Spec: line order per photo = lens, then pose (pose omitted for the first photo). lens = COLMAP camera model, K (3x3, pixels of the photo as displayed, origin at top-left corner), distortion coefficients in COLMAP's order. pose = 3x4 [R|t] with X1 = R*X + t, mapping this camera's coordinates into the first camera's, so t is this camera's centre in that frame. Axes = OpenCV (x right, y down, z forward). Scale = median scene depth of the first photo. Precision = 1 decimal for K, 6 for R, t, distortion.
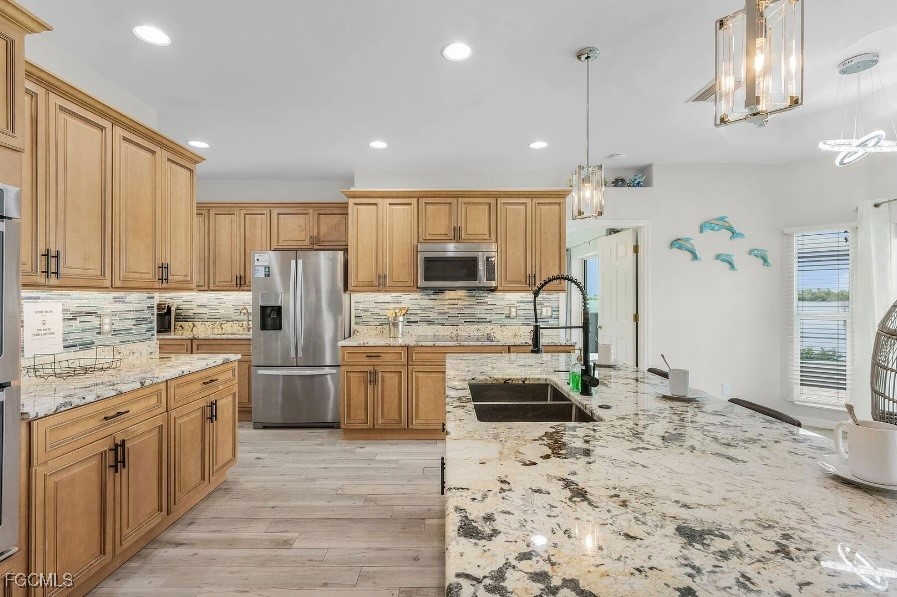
lens RADIAL K [[422.0, 0, 444.2], [0, 422.0, 298.6], [0, 0, 1]] dist [0.003453, -0.000690]
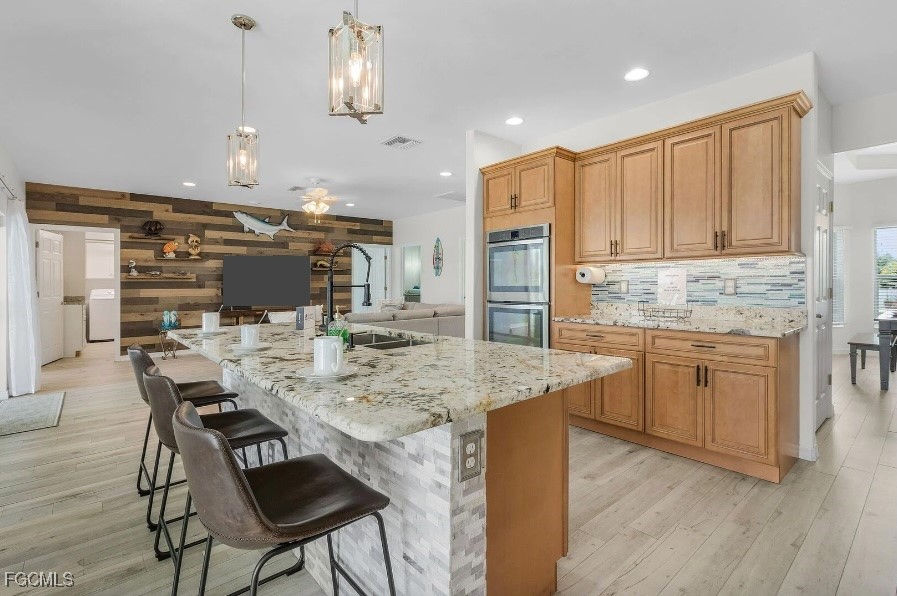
lens RADIAL K [[422.0, 0, 447.0], [0, 422.0, 276.9], [0, 0, 1]] dist [0.003453, -0.000690]
pose [[-0.757967, -0.002168, -0.652289, 0.381922], [0.008227, 0.999883, -0.012884, 0.027384], [0.652240, -0.015132, -0.757861, 0.930009]]
